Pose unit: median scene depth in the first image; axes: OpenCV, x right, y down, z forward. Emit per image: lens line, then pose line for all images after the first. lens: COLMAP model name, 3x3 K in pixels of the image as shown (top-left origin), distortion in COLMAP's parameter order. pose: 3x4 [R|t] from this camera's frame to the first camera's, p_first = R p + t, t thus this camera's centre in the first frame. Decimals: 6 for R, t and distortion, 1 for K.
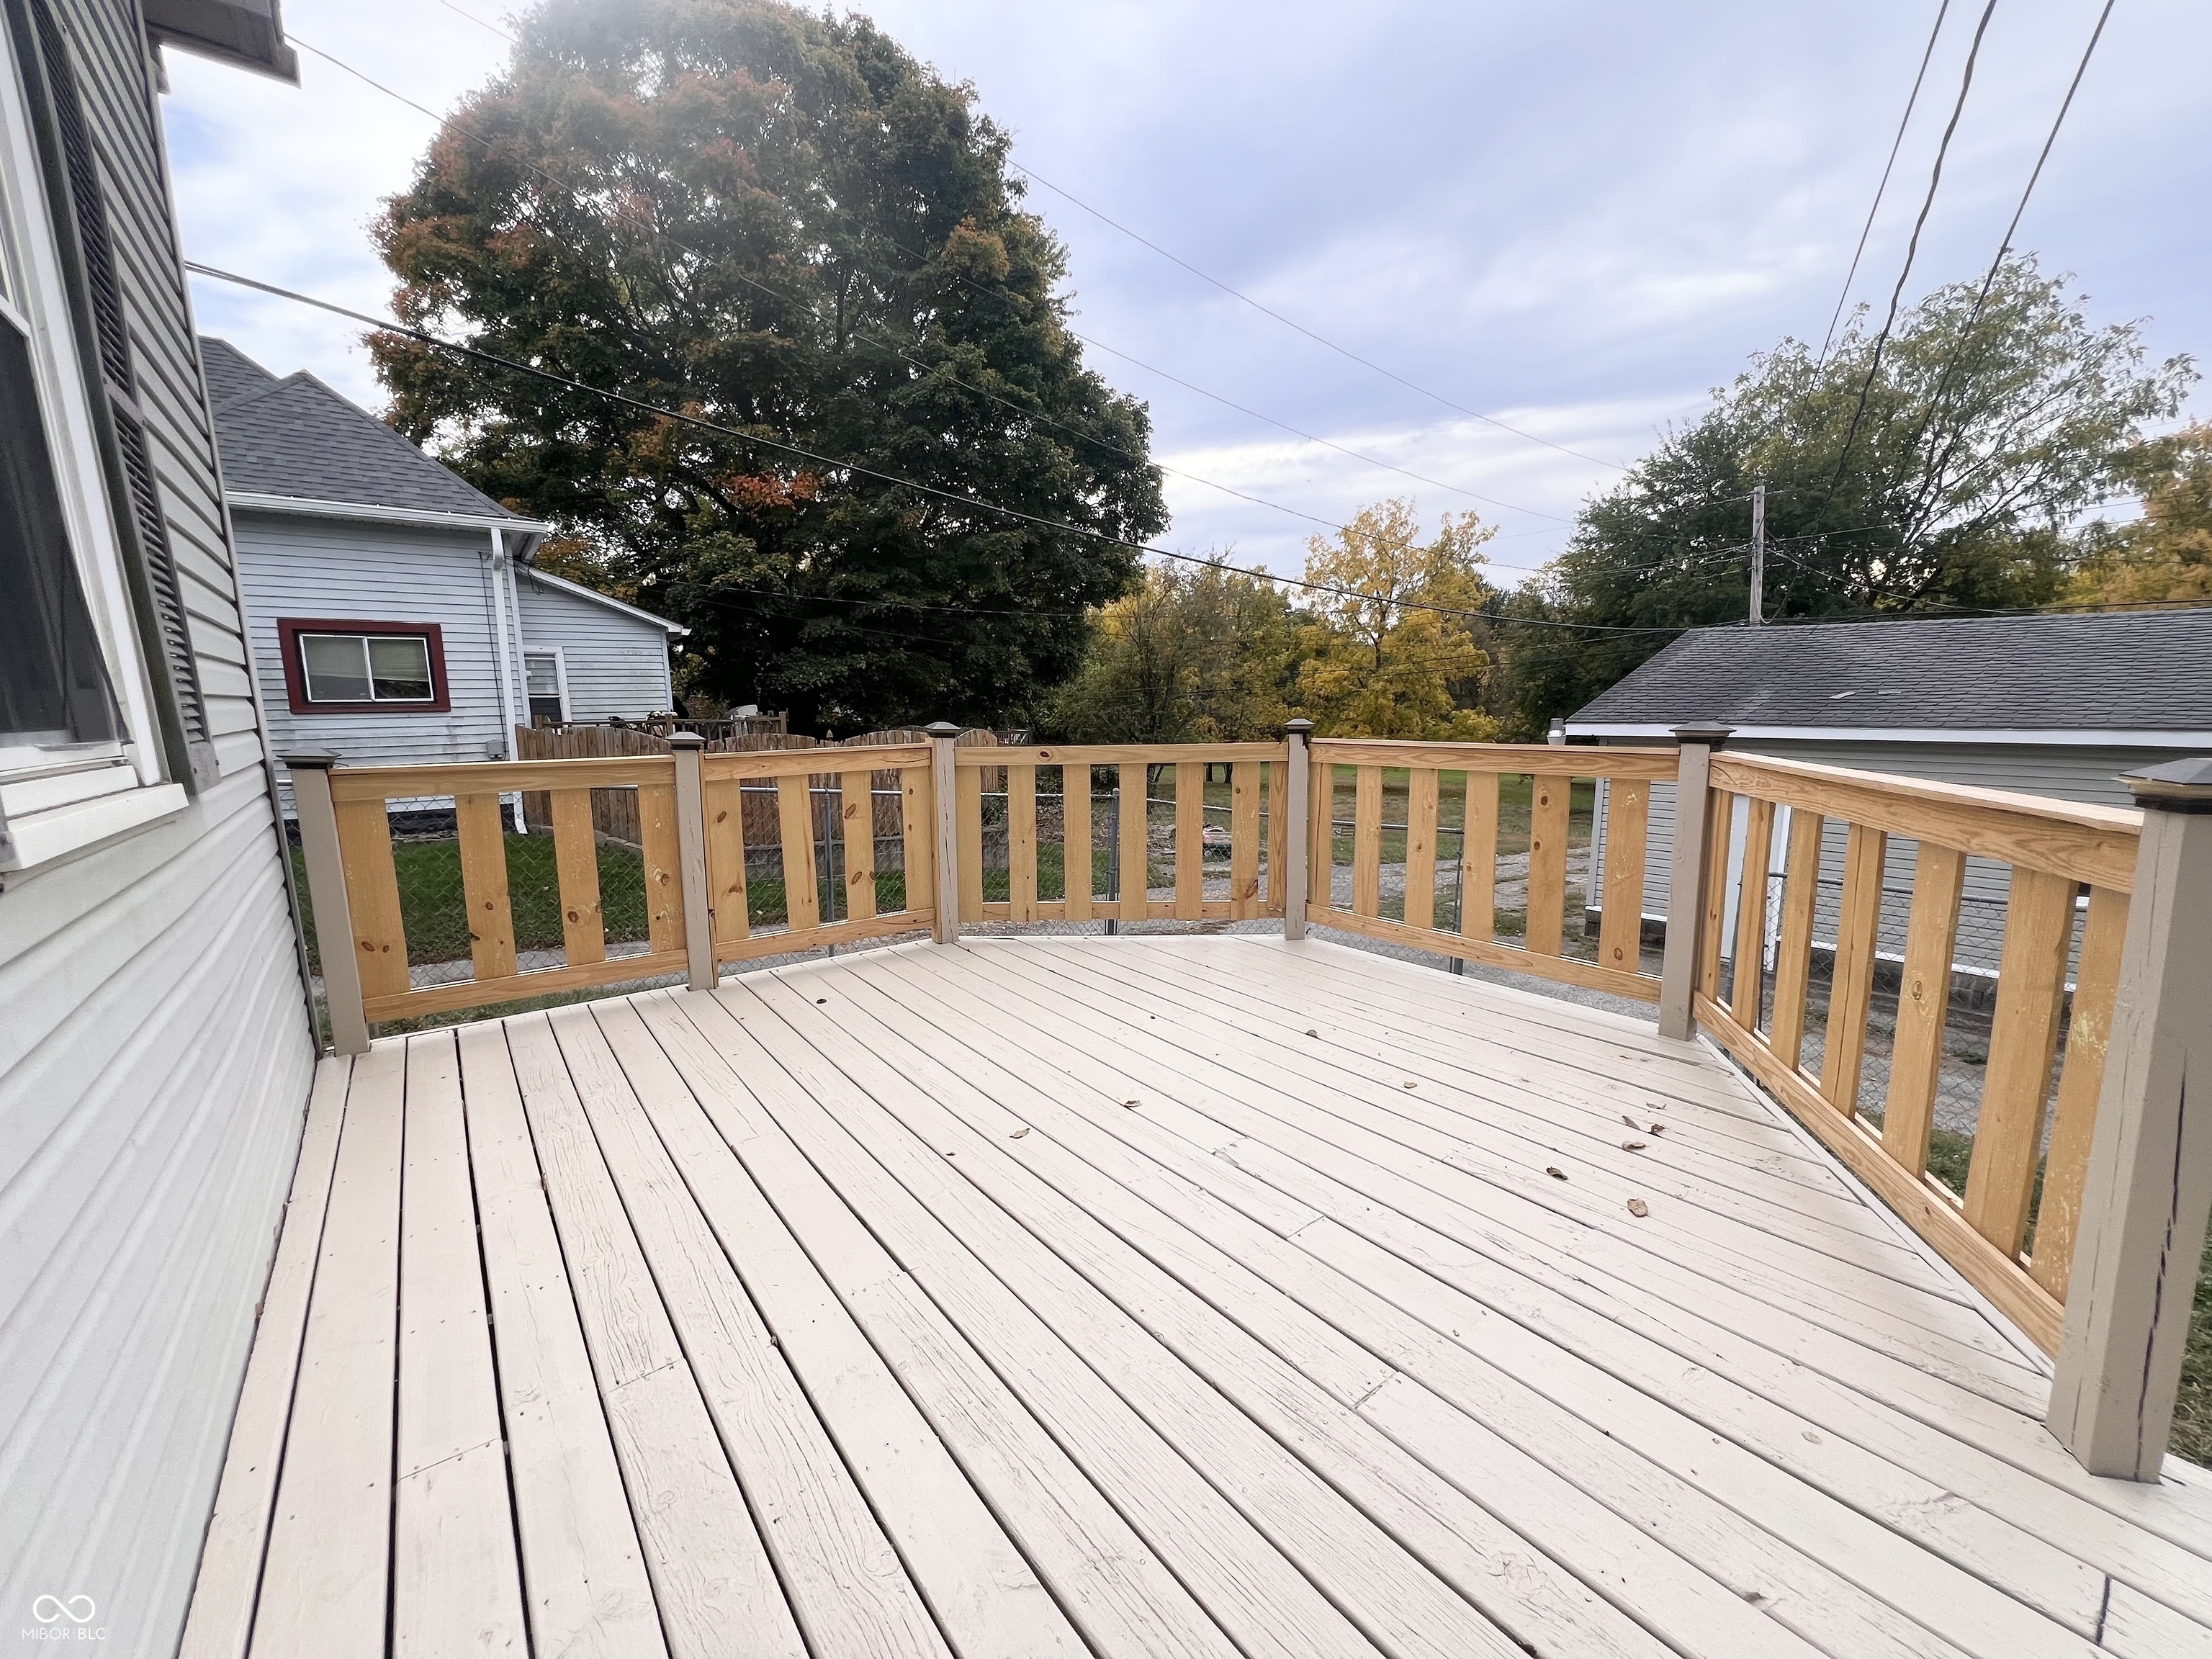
lens RADIAL K [[884.0, 0, 1101.3], [0, 884.0, 832.8], [0, 0, 1]] dist [-0.000861, 0.000584]
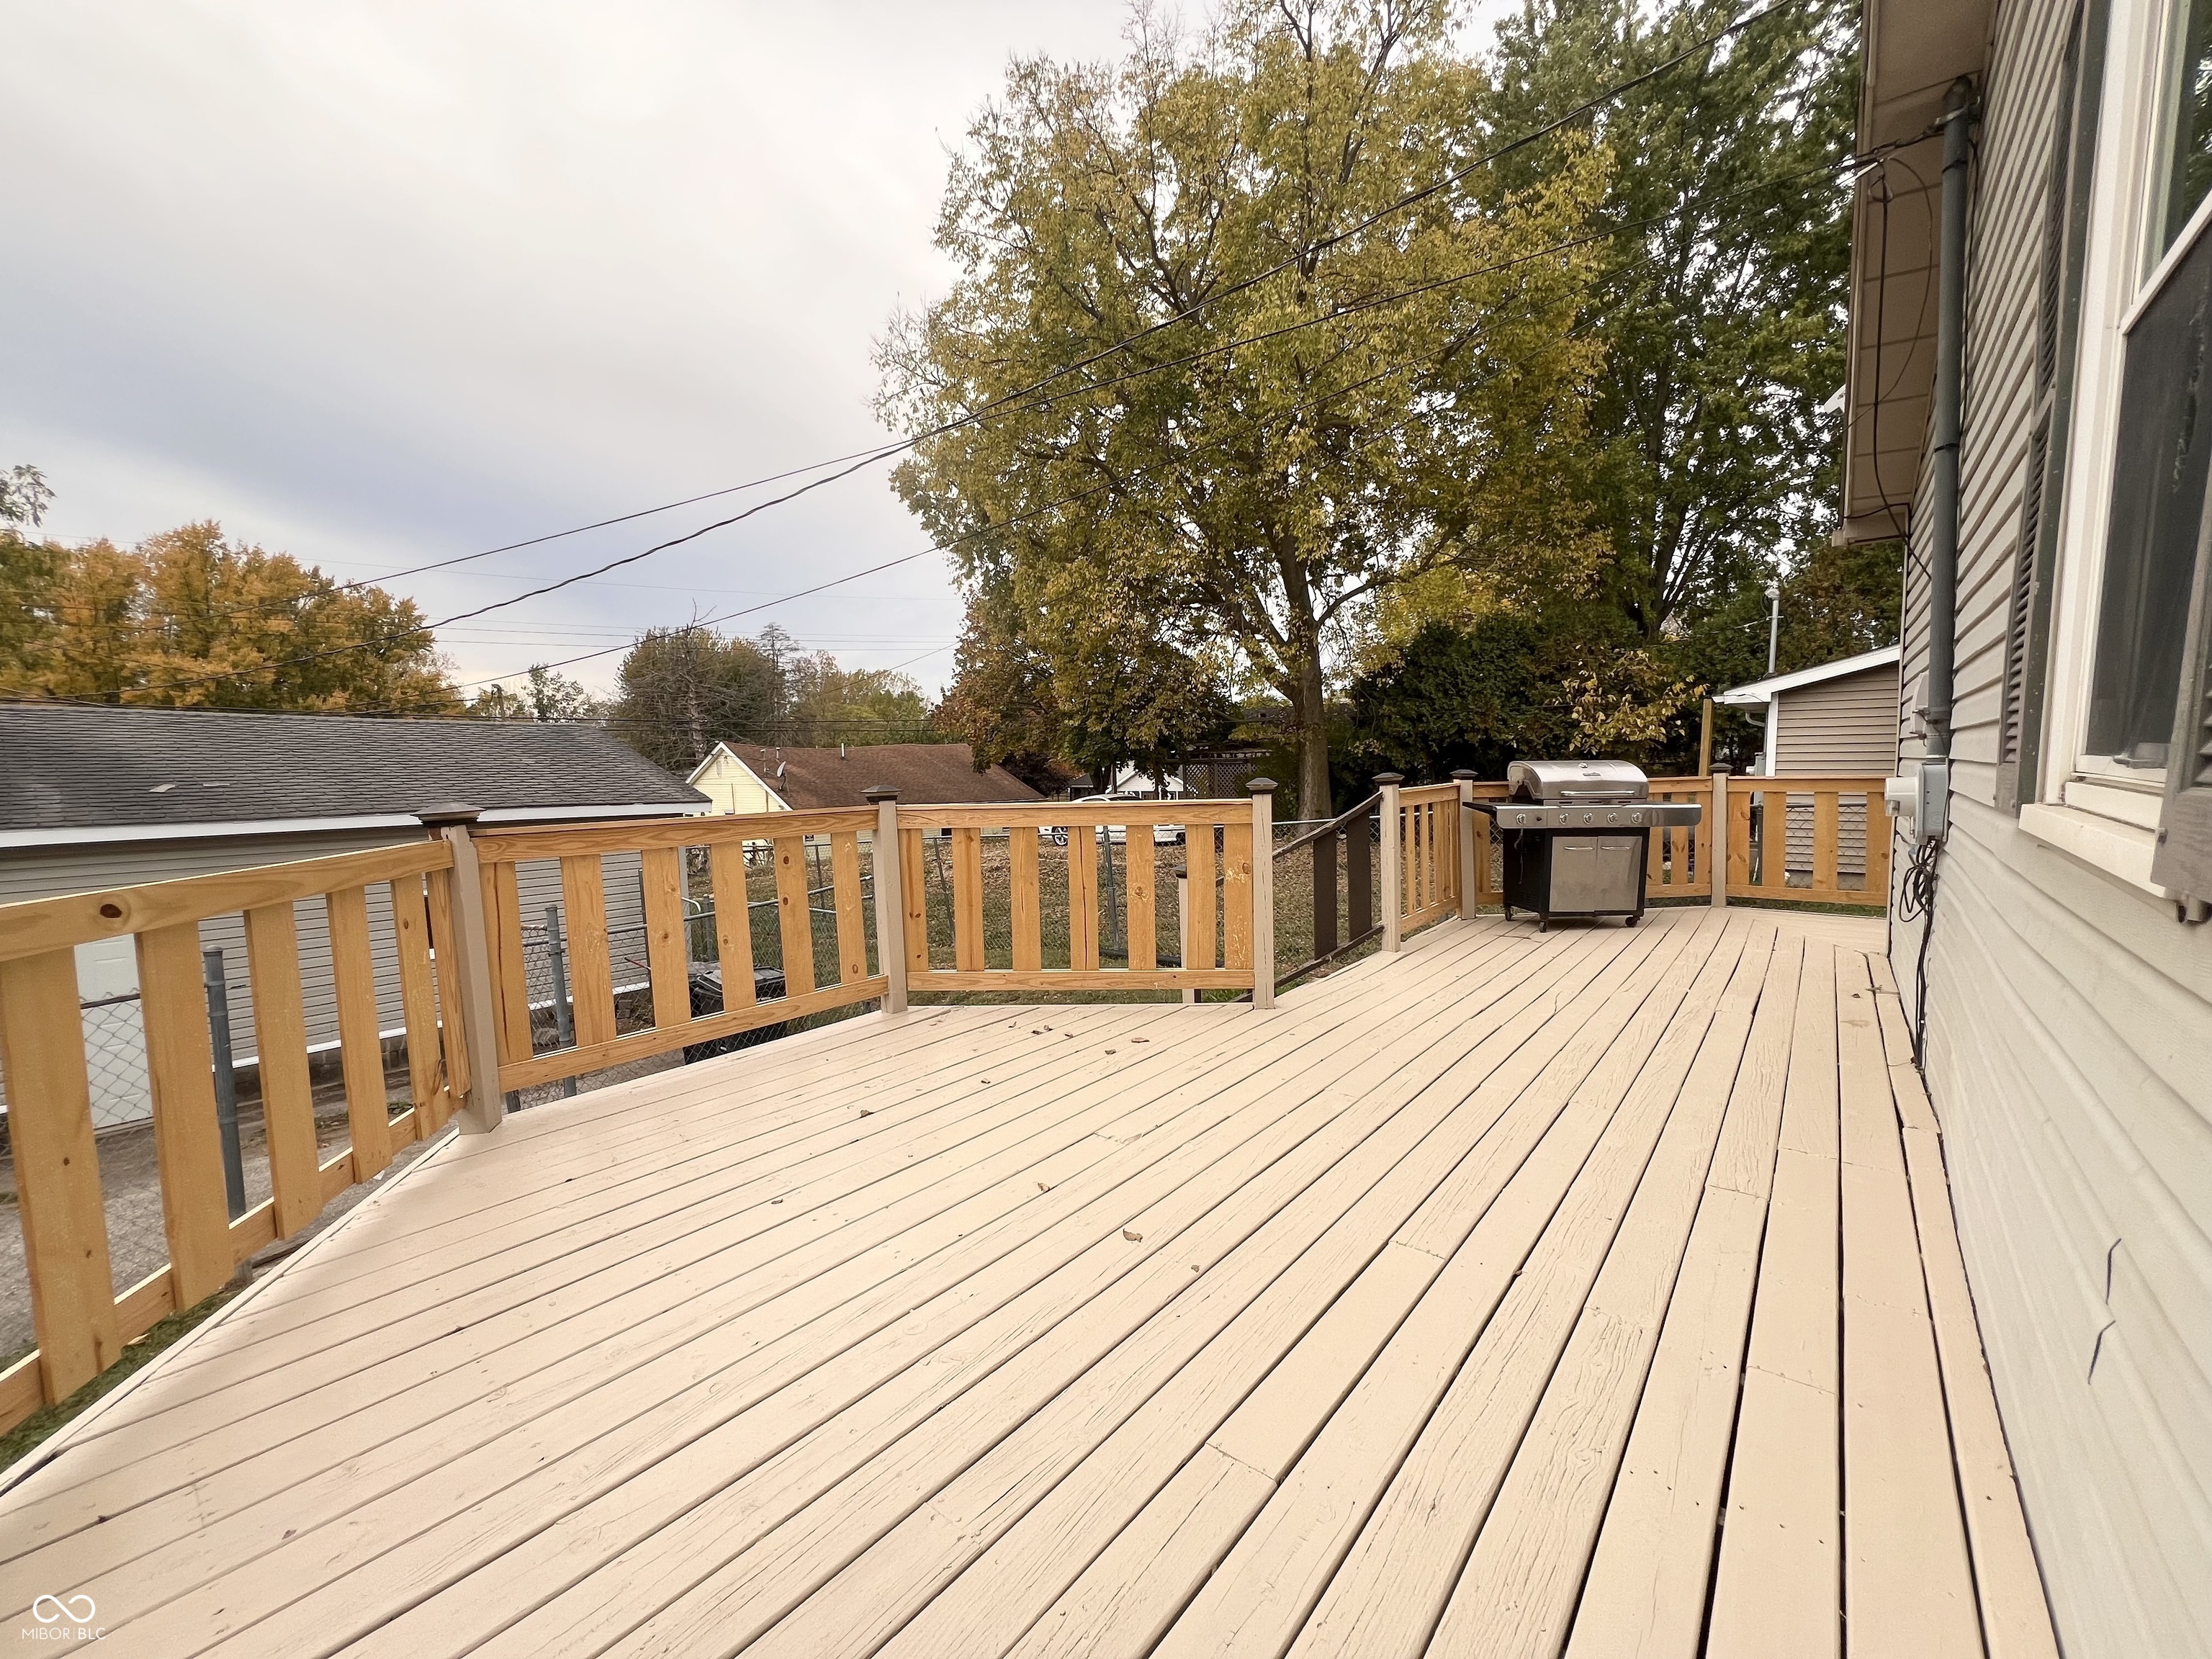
lens RADIAL K [[884.0, 0, 1115.0], [0, 884.0, 831.9], [0, 0, 1]] dist [-0.000861, 0.000584]
pose [[-0.228045, -0.055903, 0.972044, -0.715417], [0.169500, 0.980826, 0.096173, -0.114028], [-0.958783, 0.186693, -0.214197, 0.867680]]
